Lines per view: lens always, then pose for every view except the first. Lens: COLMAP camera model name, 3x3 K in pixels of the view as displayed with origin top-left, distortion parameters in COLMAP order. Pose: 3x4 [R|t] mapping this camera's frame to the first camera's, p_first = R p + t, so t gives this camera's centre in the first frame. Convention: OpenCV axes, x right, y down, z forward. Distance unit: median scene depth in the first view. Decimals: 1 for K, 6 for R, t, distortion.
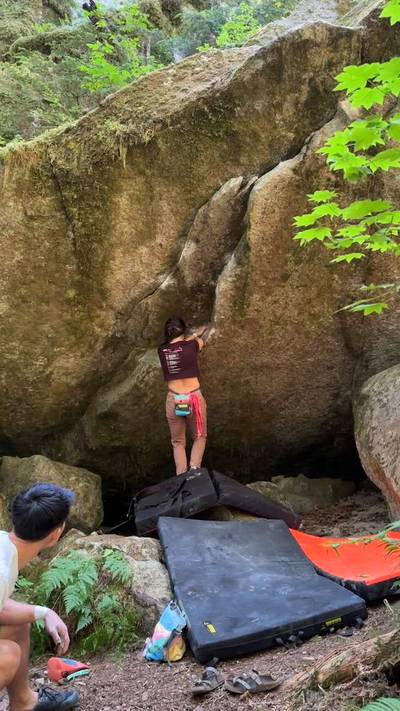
lens RADIAL K [[615.5, 0, 200.0], [0, 615.5, 355.5], [0, 0, 1]] dist [0.153988, -0.003891]
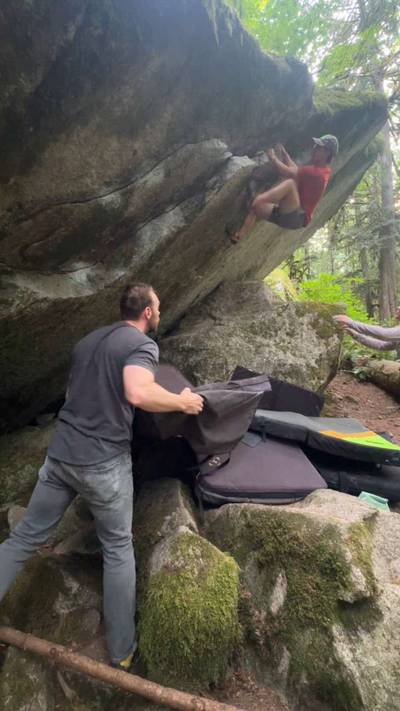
lens RADIAL K [[310.2, 0, 200.0], [0, 310.2, 355.5], [0, 0, 1]] dist [-0.002029, -0.000329]
pose [[0.327745, 0.038441, 0.943984, -0.407268], [-0.087792, 0.996088, -0.010082, 0.085701], [-0.940678, -0.079570, 0.329838, 0.753567]]
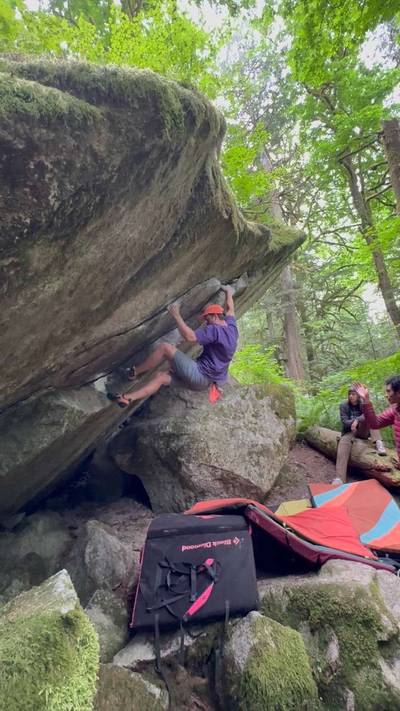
lens RADIAL K [[324.3, 0, 200.0], [0, 324.3, 355.5], [0, 0, 1]] dist [-0.003127, 0.000333]
pose [[0.060970, 0.188225, 0.980232, -0.568971], [-0.039406, 0.981747, -0.186065, 0.019218], [-0.997361, -0.027283, 0.067274, 0.893407]]
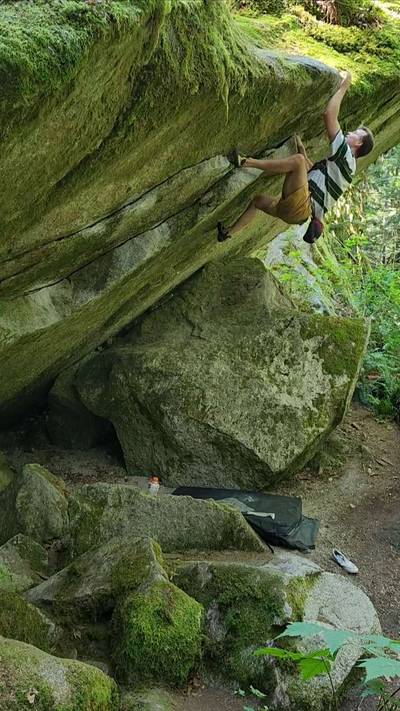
lens RADIAL K [[619.6, 0, 200.0], [0, 619.6, 355.5], [0, 0, 1]] dist [0.056482, -0.118126]
pose [[0.238882, -0.010097, 0.970996, -0.772839], [-0.176252, 0.982886, 0.053581, -0.034199], [-0.954919, -0.183939, 0.233014, 0.694790]]
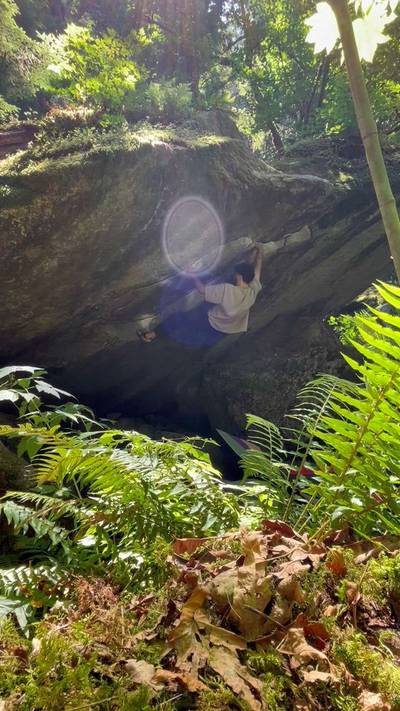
lens RADIAL K [[407.5, 0, 200.0], [0, 407.5, 355.5], [0, 0, 1]] dist [0.003569, 0.000193]
pose [[0.565879, 0.113124, 0.816691, -0.719488], [-0.205284, 0.978680, 0.006678, 0.013478], [-0.798523, -0.171433, 0.577037, 0.427056]]
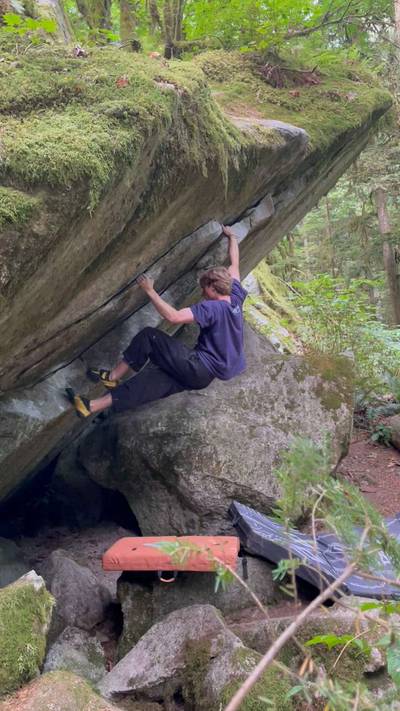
lens RADIAL K [[614.5, 0, 200.0], [0, 614.5, 355.5], [0, 0, 1]] dist [0.118985, -0.191948]
pose [[0.146100, 0.038611, 0.988516, -0.806030], [-0.030830, 0.998930, -0.034461, -0.038813], [-0.988789, -0.025441, 0.147134, 0.796978]]
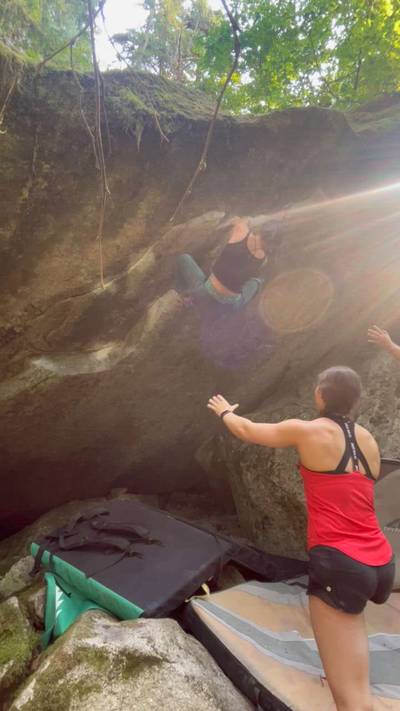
lens RADIAL K [[393.5, 0, 200.0], [0, 393.5, 355.5], [0, 0, 1]] dist [-0.001198, 0.000211]
pose [[0.794500, 0.217675, 0.566910, -0.261642], [-0.164305, 0.975783, -0.144402, 0.044607], [-0.584614, 0.021581, 0.811025, 0.448599]]
